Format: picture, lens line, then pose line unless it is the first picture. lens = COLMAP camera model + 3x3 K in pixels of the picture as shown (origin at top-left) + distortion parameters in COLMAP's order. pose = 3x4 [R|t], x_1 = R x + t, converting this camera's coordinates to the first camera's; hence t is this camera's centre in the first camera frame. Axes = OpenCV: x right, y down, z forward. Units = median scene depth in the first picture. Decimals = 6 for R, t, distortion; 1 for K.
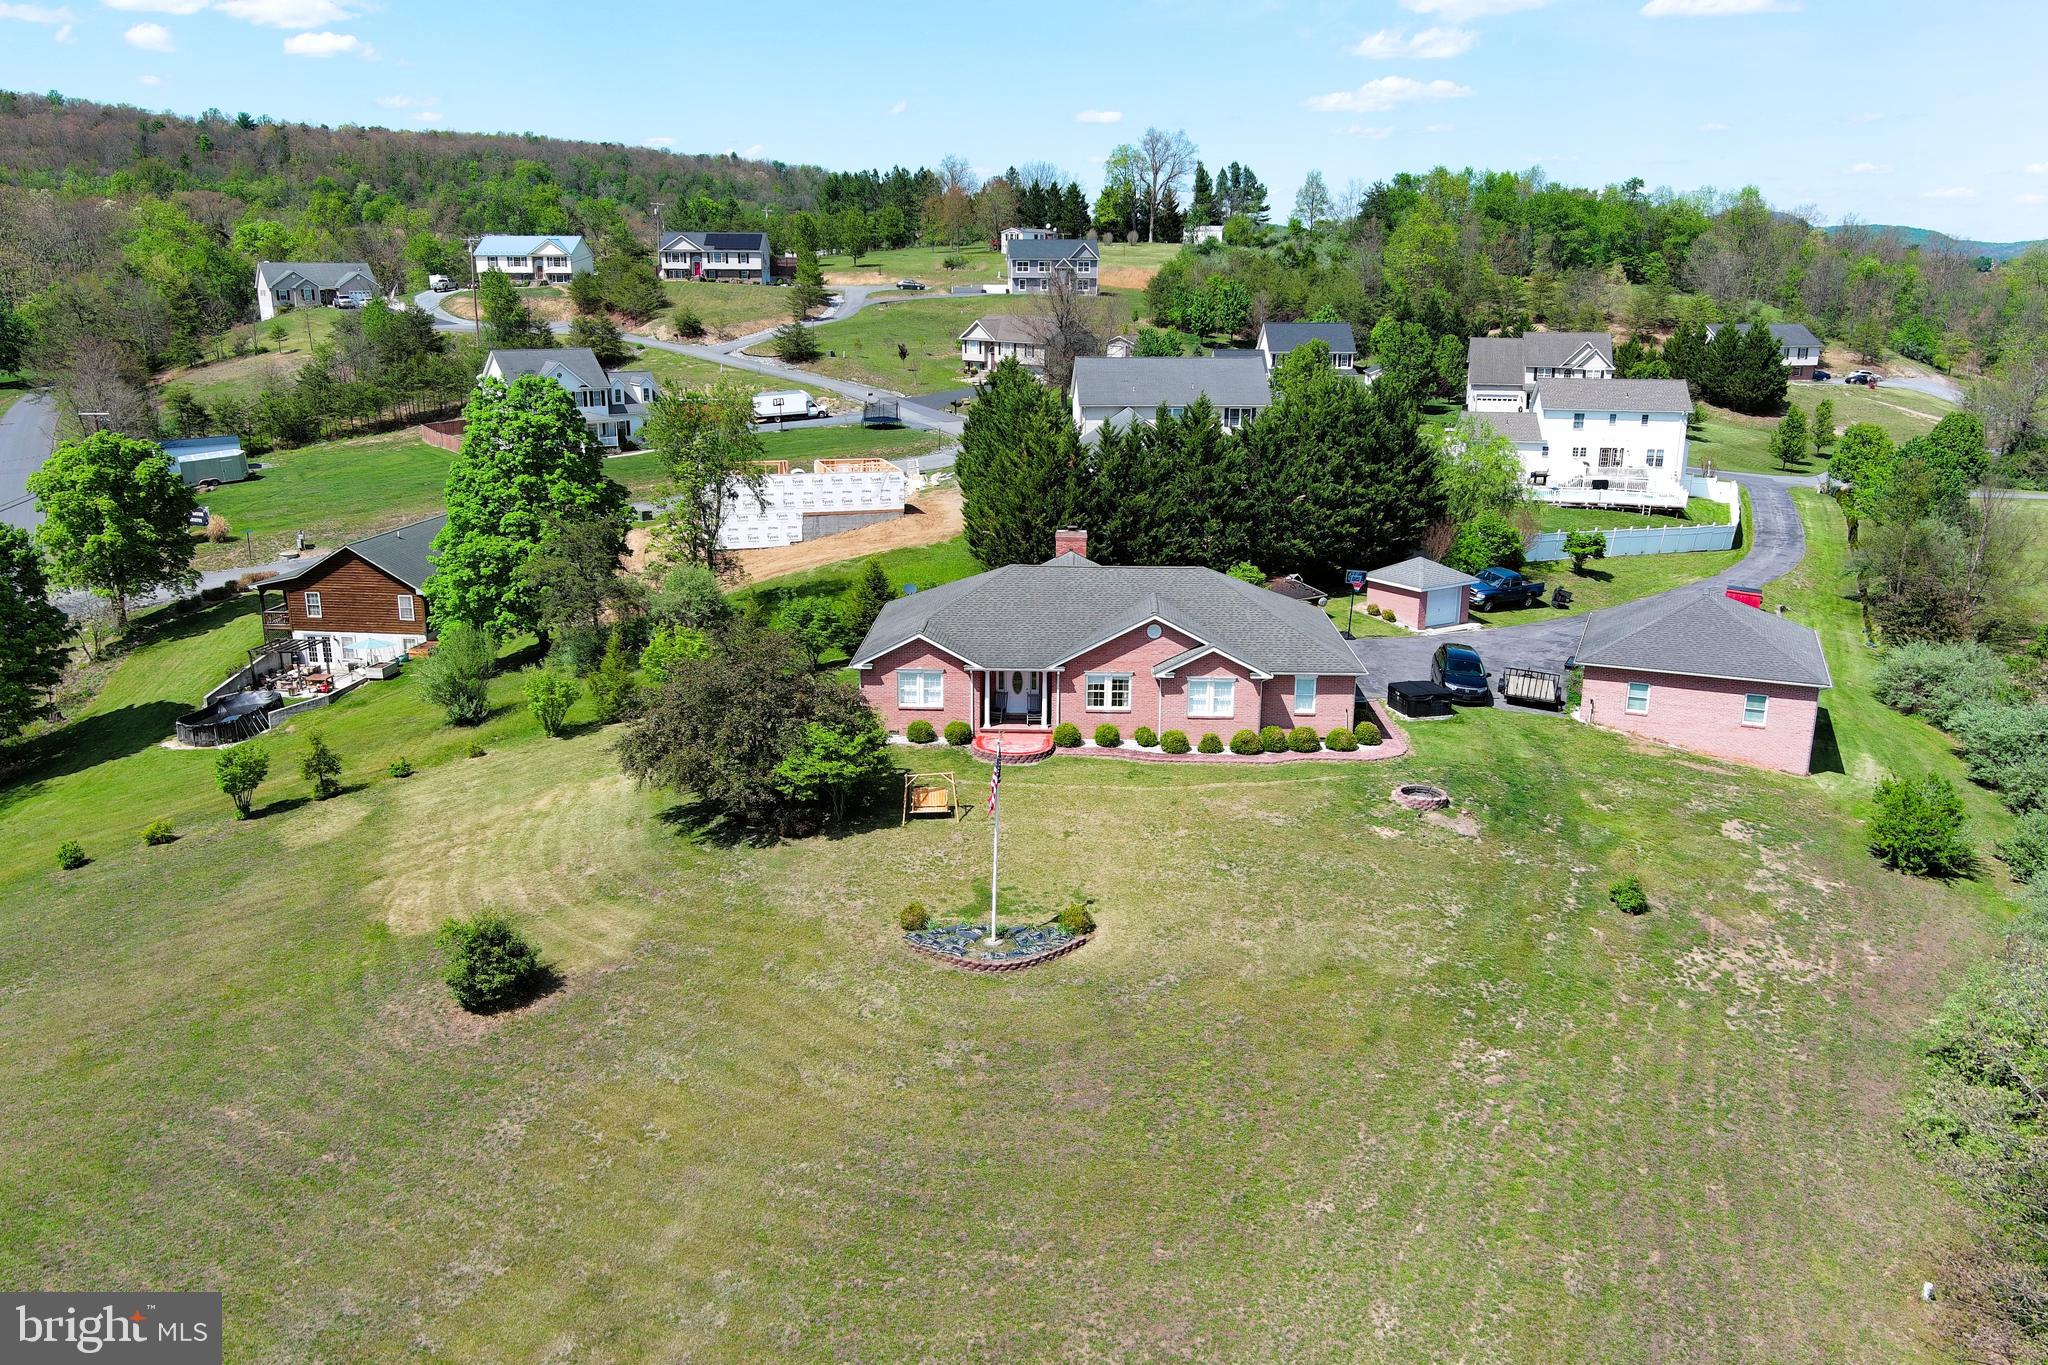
lens RADIAL K [[1587.9, 0, 1020.9], [0, 1587.9, 681.7], [0, 0, 1]] dist [0.027887, -0.025870]
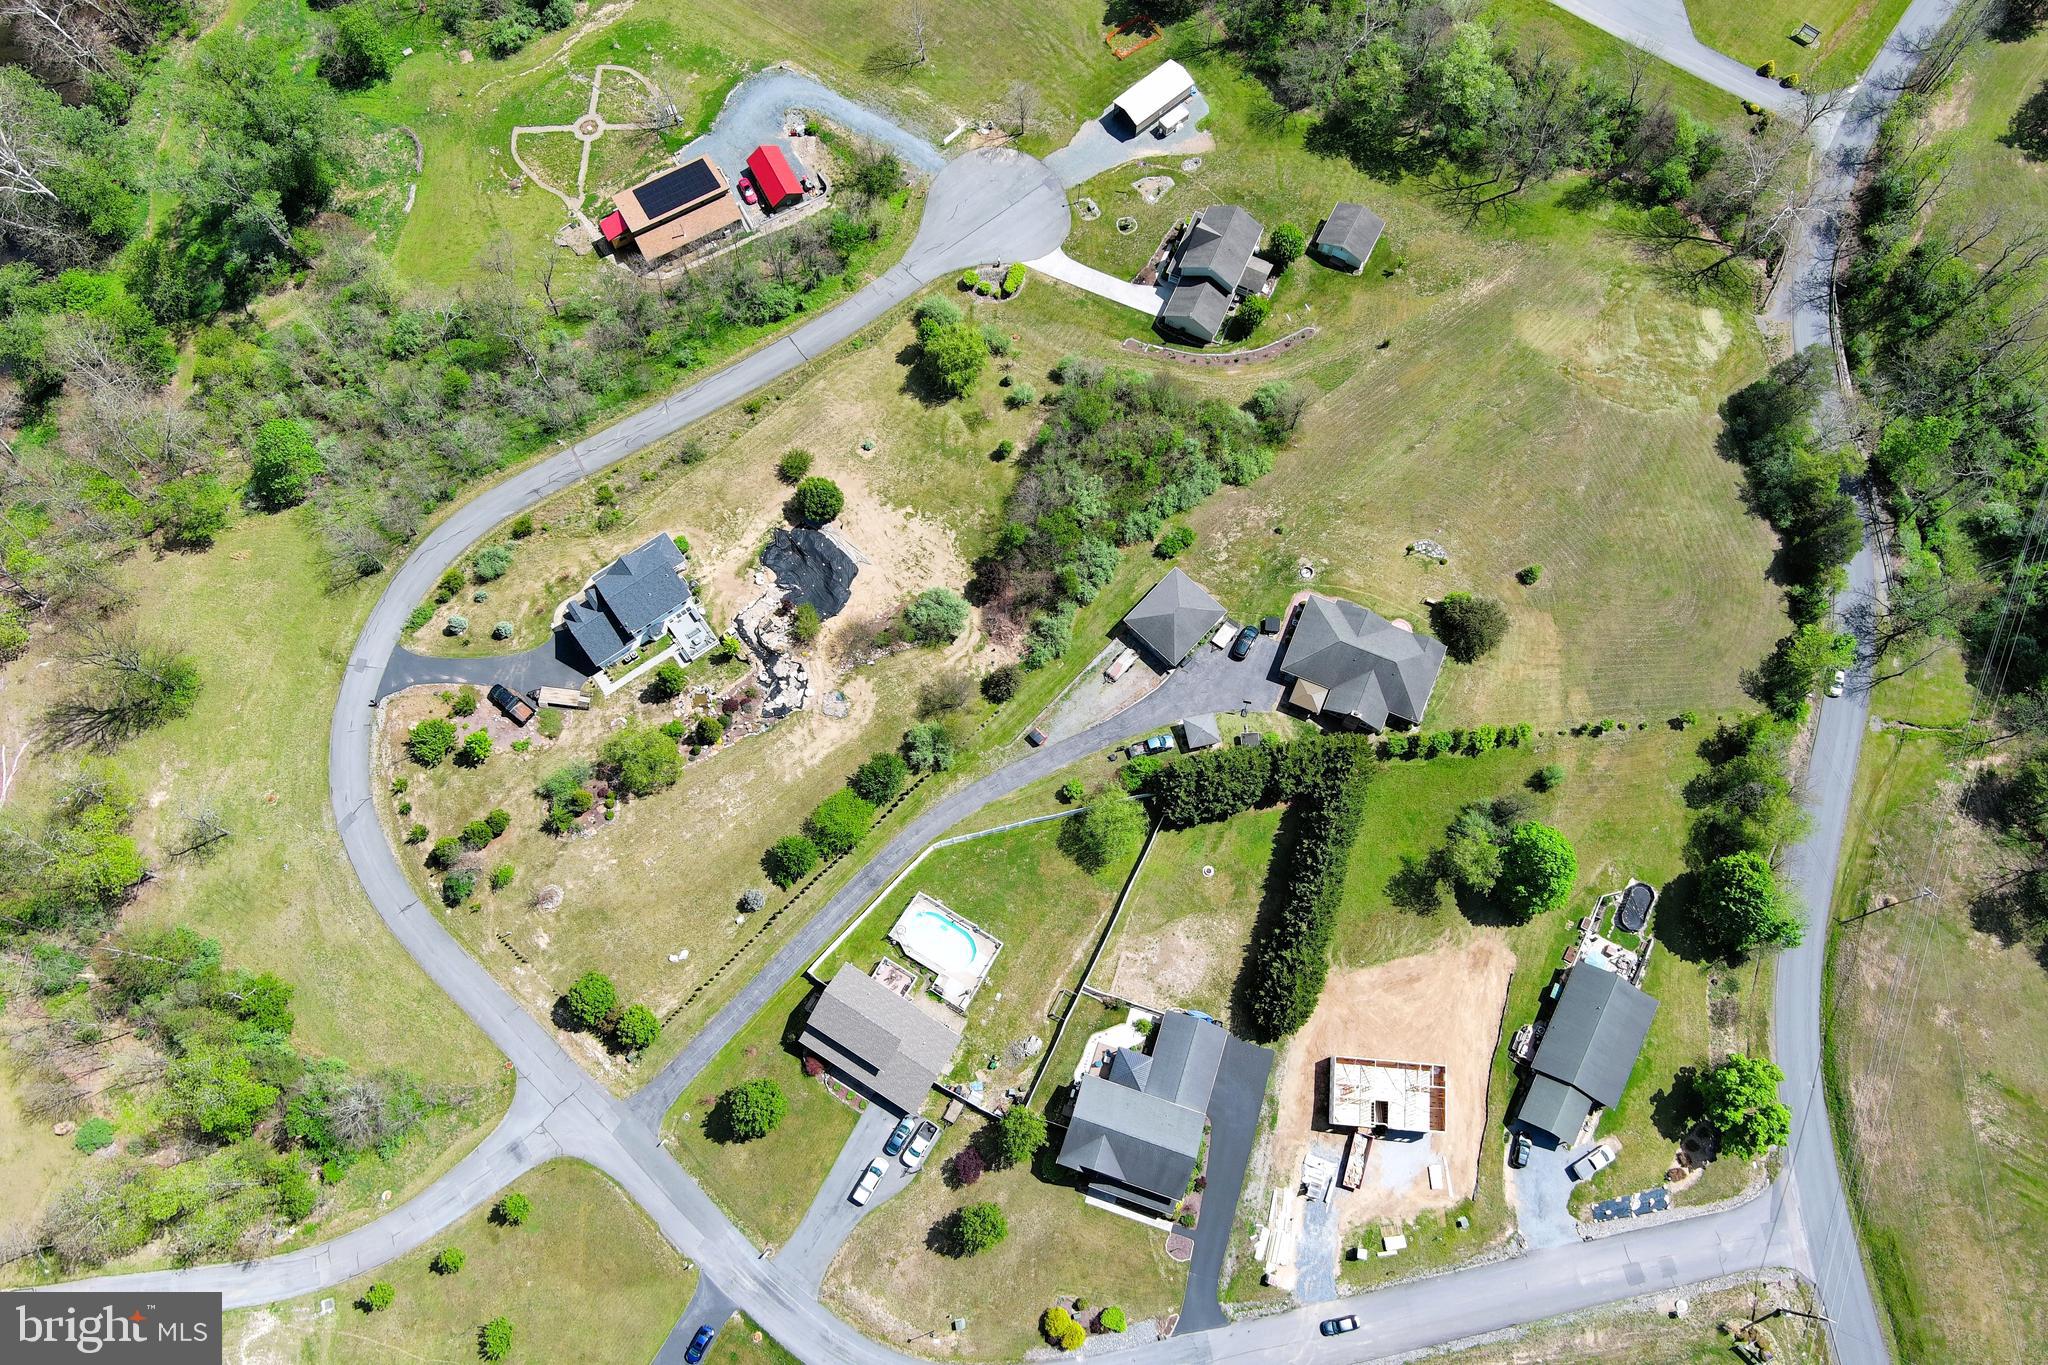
lens RADIAL K [[1587.9, 0, 1024.2], [0, 1587.9, 689.6], [0, 0, 1]] dist [0.027887, -0.025870]
pose [[-0.935867, -0.339462, 0.094439, 0.410482], [0.086212, 0.039273, 0.995502, -3.651732], [-0.341644, 0.939800, -0.007488, 1.446631]]
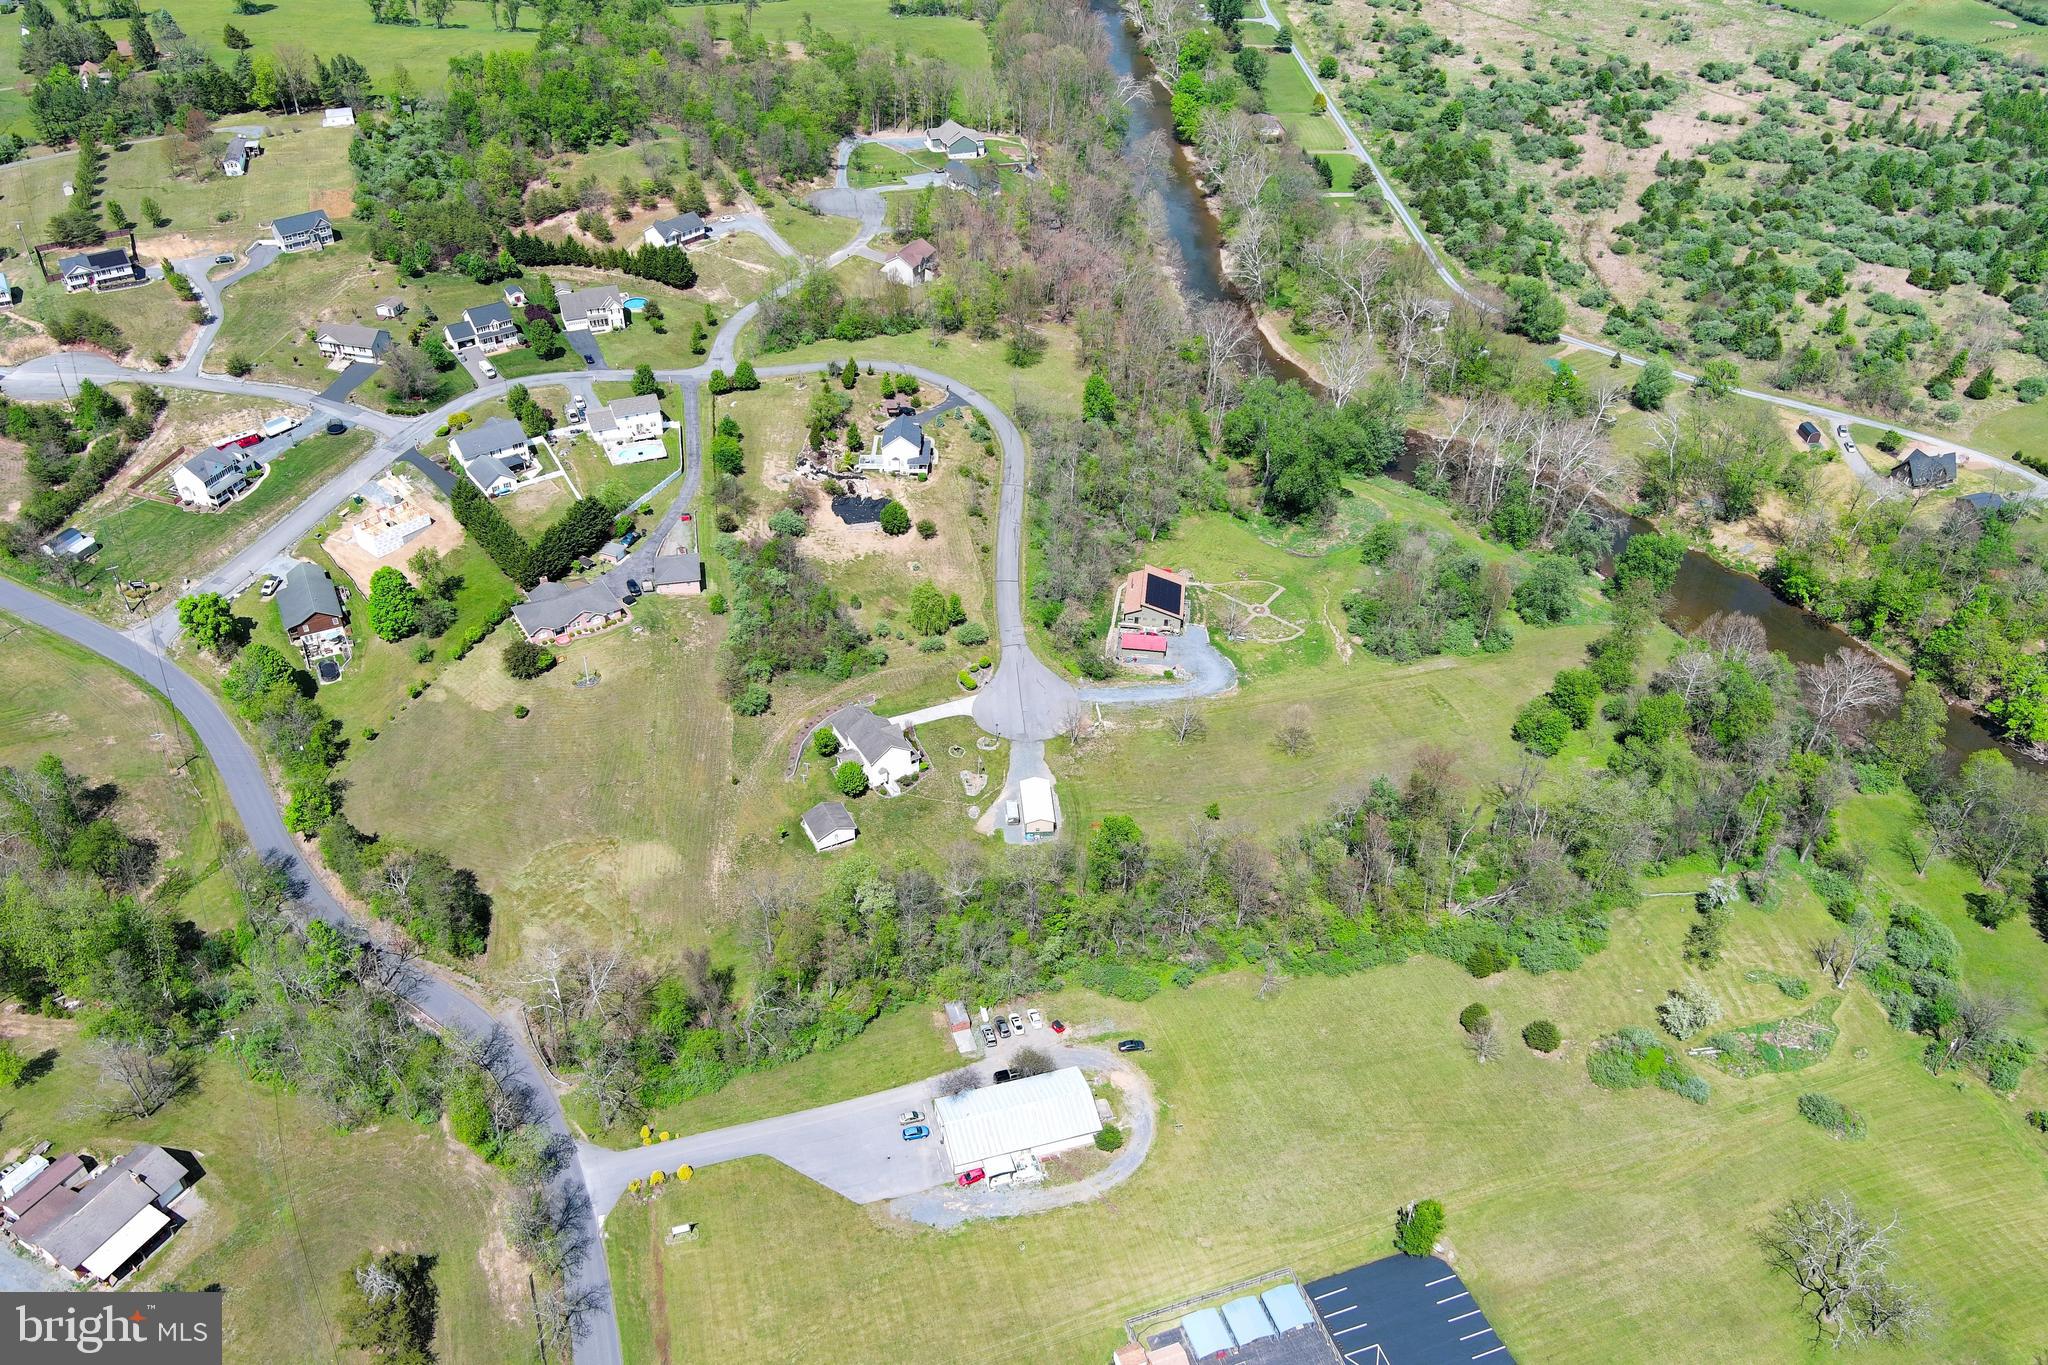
lens RADIAL K [[1587.9, 0, 1023.8], [0, 1587.9, 686.4], [0, 0, 1]] dist [0.027887, -0.025870]
pose [[0.828245, -0.338335, 0.446698, -1.181553], [0.133304, 0.893231, 0.429381, -1.938525], [-0.544279, -0.296086, 0.784916, -4.159929]]
